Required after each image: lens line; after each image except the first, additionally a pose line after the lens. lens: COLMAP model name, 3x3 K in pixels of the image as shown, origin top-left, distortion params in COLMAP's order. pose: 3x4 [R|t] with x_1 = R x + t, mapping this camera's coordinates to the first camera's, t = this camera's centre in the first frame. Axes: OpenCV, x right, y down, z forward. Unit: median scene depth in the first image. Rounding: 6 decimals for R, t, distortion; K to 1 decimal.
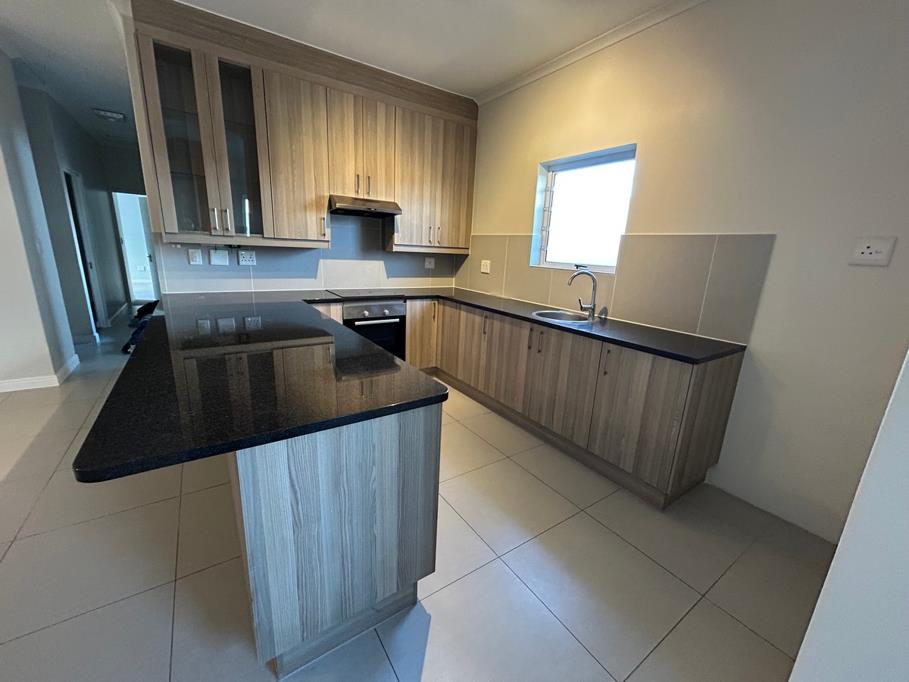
lens RADIAL K [[371.1, 0, 454.5], [0, 371.1, 341.0], [0, 0, 1]] dist [-0.000187, 0.000122]
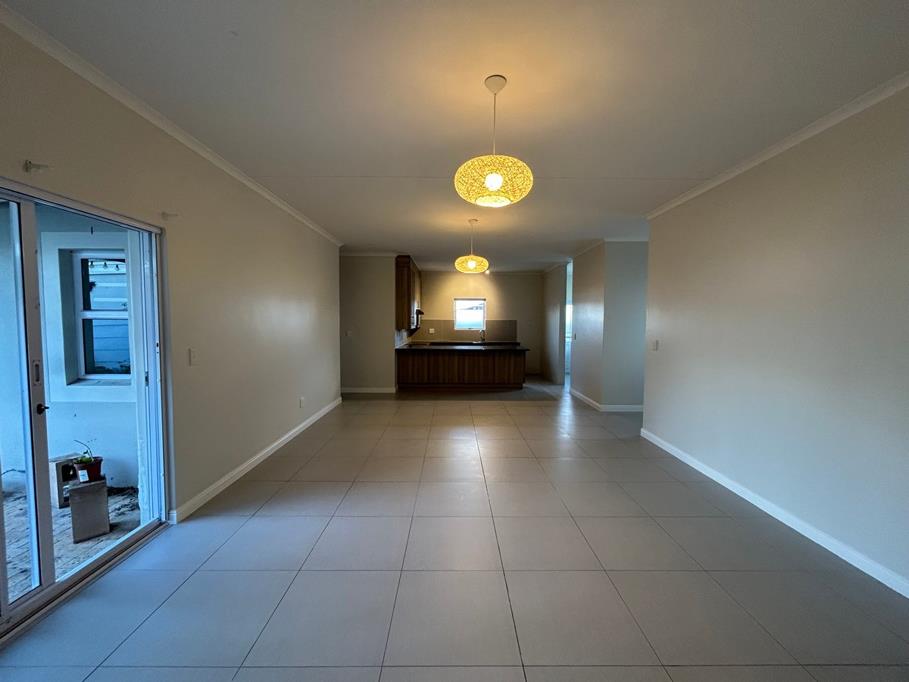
lens RADIAL K [[371.1, 0, 454.5], [0, 371.1, 341.0], [0, 0, 1]] dist [-0.000187, 0.000122]
pose [[0.562202, -0.092772, 0.821780, -2.382678], [0.221056, 0.974389, -0.041230, 0.016266], [-0.796909, 0.204839, 0.568311, -0.735416]]
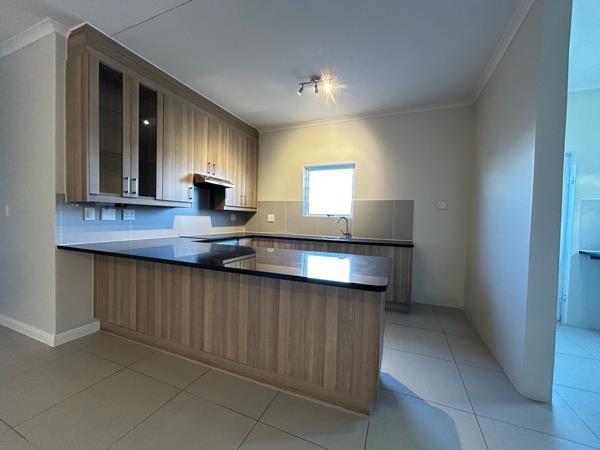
lens RADIAL K [[245.0, 0, 300.0], [0, 245.0, 225.0], [0, 0, 1]] dist [-0.000187, 0.000122]
pose [[0.840066, -0.041541, 0.540892, -0.506138], [0.145587, 0.977751, -0.151021, 0.029698], [-0.522584, 0.205614, 0.827423, -0.021580]]
